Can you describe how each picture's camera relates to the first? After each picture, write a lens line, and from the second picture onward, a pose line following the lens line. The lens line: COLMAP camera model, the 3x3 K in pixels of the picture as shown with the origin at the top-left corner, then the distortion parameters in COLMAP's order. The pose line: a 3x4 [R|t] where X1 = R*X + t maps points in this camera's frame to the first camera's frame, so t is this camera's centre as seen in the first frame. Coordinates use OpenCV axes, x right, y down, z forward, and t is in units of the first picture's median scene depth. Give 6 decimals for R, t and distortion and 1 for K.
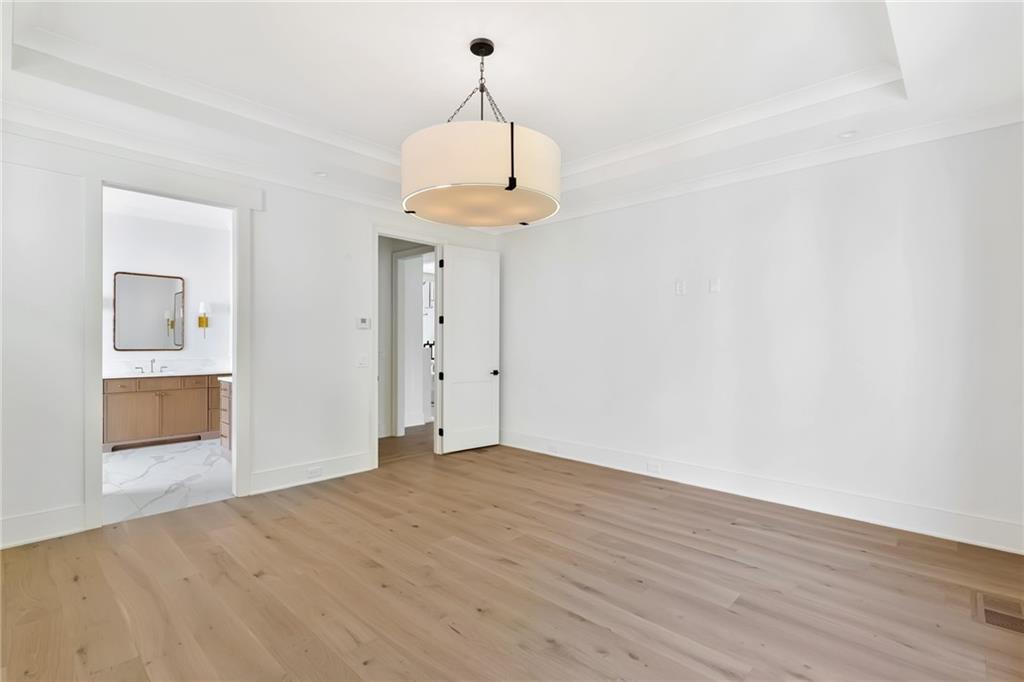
lens RADIAL K [[467.8, 0, 510.9], [0, 467.8, 342.7], [0, 0, 1]] dist [-0.000162, -0.000087]
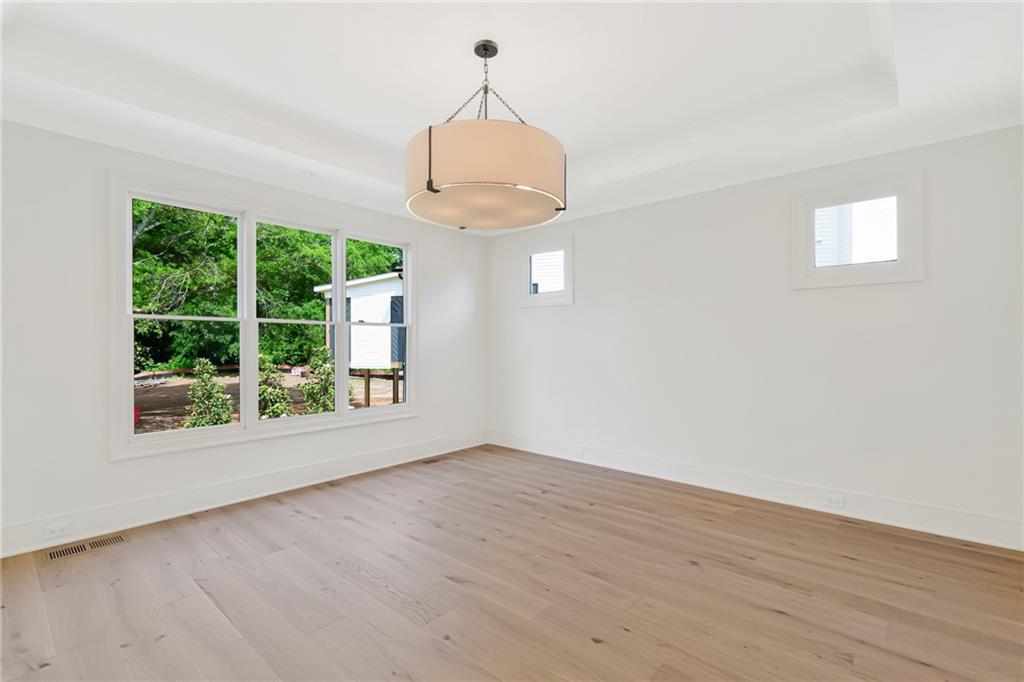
lens RADIAL K [[467.8, 0, 513.6], [0, 467.8, 342.7], [0, 0, 1]] dist [-0.000162, -0.000087]
pose [[-0.999297, -0.002099, -0.037440, -0.090130], [-0.001881, 0.999981, -0.005854, 0.002811], [0.037452, -0.005780, -0.999282, 2.107519]]
